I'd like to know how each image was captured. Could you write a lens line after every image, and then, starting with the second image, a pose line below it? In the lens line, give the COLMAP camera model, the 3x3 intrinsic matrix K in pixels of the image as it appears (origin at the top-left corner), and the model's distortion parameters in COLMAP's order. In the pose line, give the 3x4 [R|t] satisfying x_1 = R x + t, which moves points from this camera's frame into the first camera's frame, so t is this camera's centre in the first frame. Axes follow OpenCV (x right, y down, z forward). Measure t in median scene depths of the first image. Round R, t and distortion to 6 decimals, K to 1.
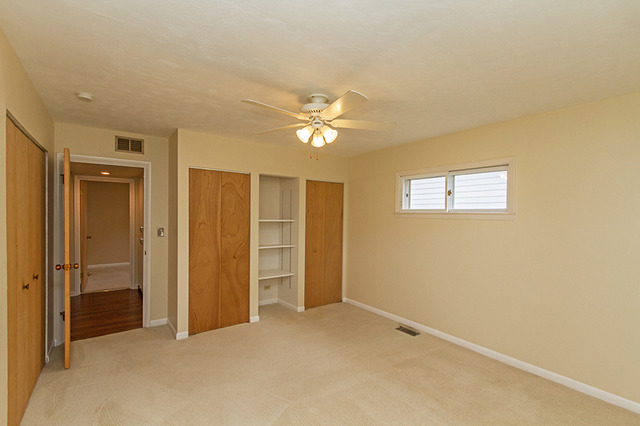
lens RADIAL K [[289.2, 0, 318.9], [0, 289.2, 217.1], [0, 0, 1]] dist [-0.000242, 0.000068]
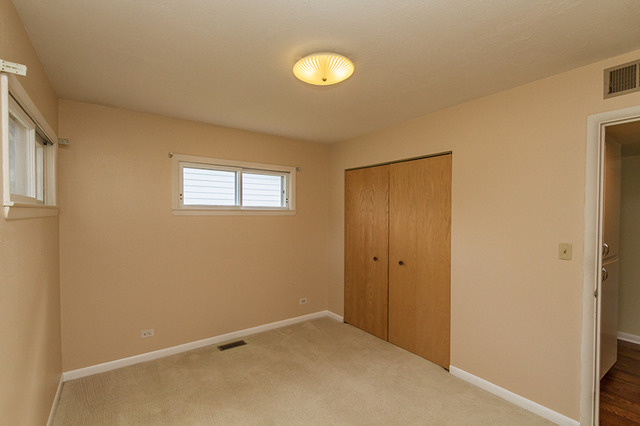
lens RADIAL K [[289.2, 0, 318.9], [0, 289.2, 217.1], [0, 0, 1]] dist [-0.000242, 0.000068]
pose [[0.018192, -0.034410, 0.999242, -0.544945], [0.006507, 0.999391, 0.034296, -0.020338], [-0.999813, 0.005878, 0.018404, 0.720417]]
